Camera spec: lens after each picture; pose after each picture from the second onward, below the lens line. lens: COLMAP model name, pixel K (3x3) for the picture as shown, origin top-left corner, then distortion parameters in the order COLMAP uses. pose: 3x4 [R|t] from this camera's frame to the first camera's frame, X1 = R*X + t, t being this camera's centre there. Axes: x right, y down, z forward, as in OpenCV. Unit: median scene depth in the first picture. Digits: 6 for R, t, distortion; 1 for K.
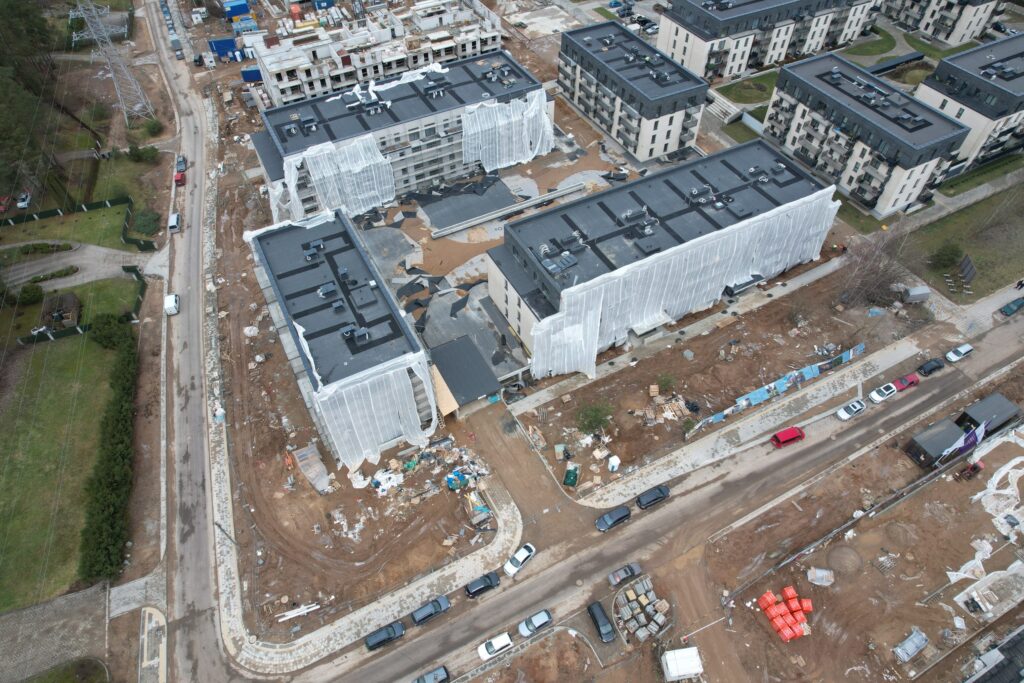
lens RADIAL K [[653.3, 0, 512.0], [0, 653.3, 341.5], [0, 0, 1]] dist [-0.081870, 0.074008]
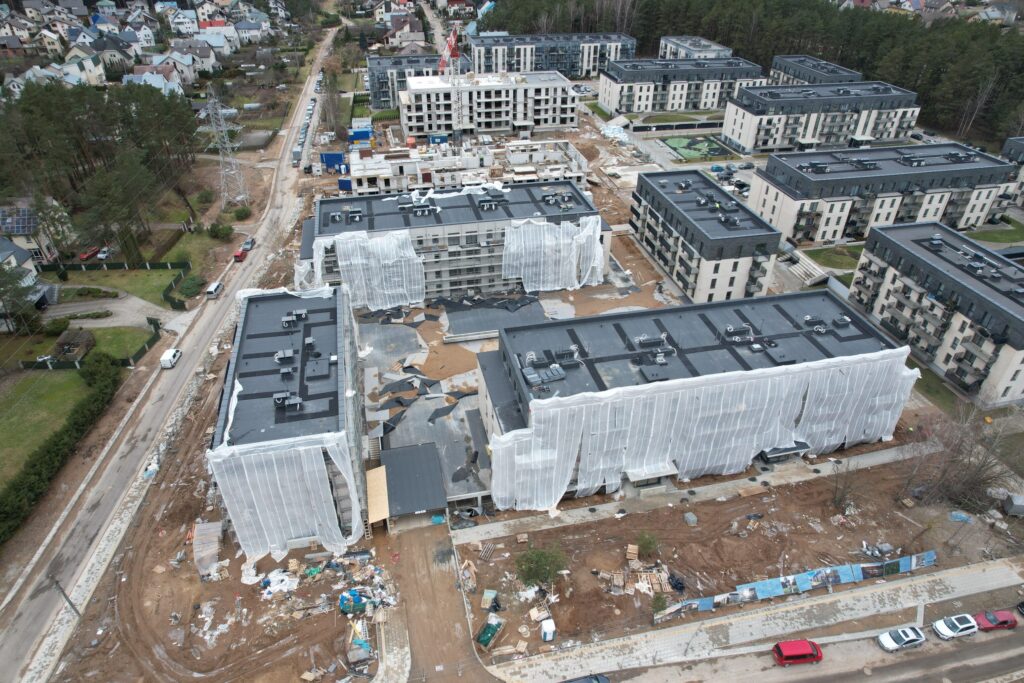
lens RADIAL K [[653.3, 0, 512.0], [0, 653.3, 341.5], [0, 0, 1]] dist [-0.081870, 0.074008]
pose [[0.965888, 0.158169, -0.205046, 0.172428], [-0.206236, 0.948691, -0.239692, 0.044917], [0.156613, 0.273803, 0.948949, 0.143359]]
